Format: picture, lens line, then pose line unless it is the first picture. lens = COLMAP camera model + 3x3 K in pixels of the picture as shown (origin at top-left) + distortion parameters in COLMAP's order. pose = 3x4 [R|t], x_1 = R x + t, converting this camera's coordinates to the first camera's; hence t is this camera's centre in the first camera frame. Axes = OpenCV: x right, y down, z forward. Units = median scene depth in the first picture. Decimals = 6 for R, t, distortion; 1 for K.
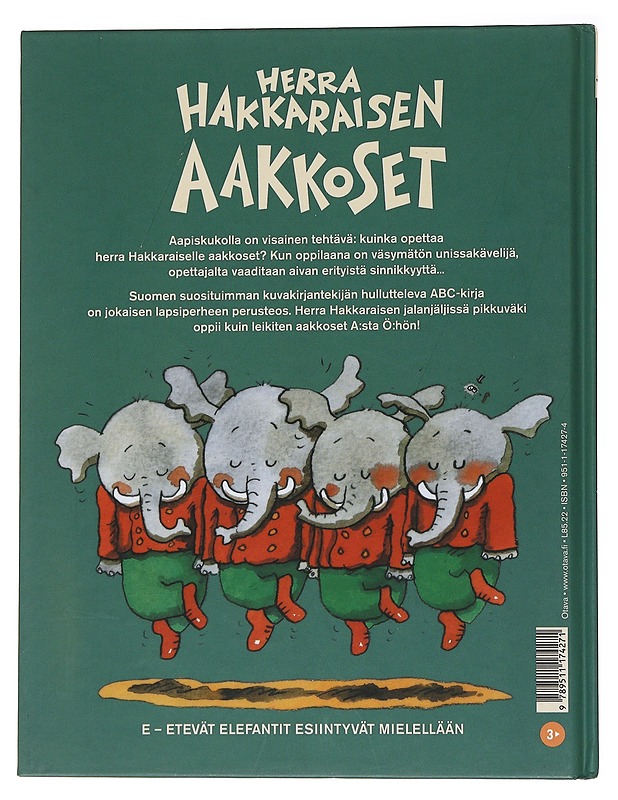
lens RADIAL K [[5319.8, 0, 309.0], [0, 5319.8, 399.2], [0, 0, 1]] dist [0.883427, 0.000000]
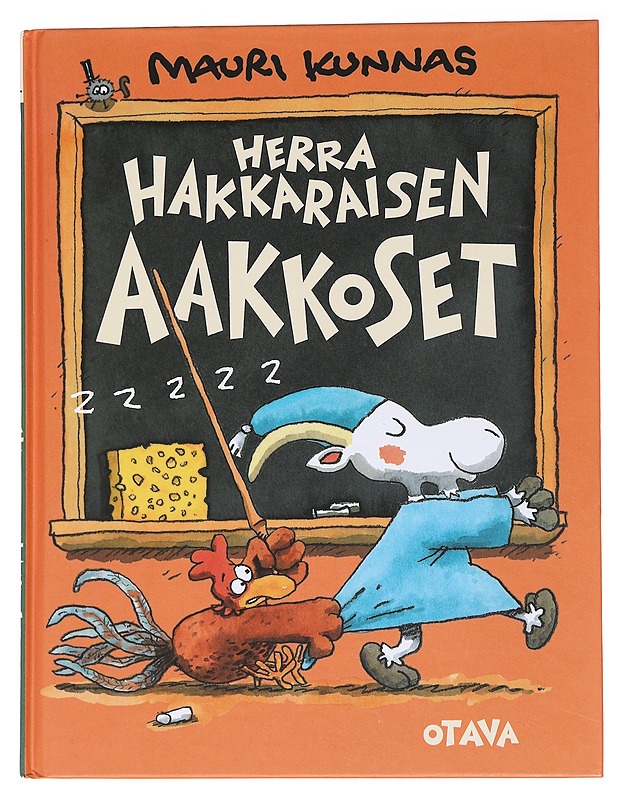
lens RADIAL K [[5319.8, 0, 314.9], [0, 5319.8, 397.3], [0, 0, 1]] dist [0.883427, 0.000000]
pose [[0.999994, -0.002469, 0.002544, -0.000726], [0.002515, 0.999827, -0.018419, -0.016275], [-0.002498, 0.018425, 0.999827, 0.343161]]
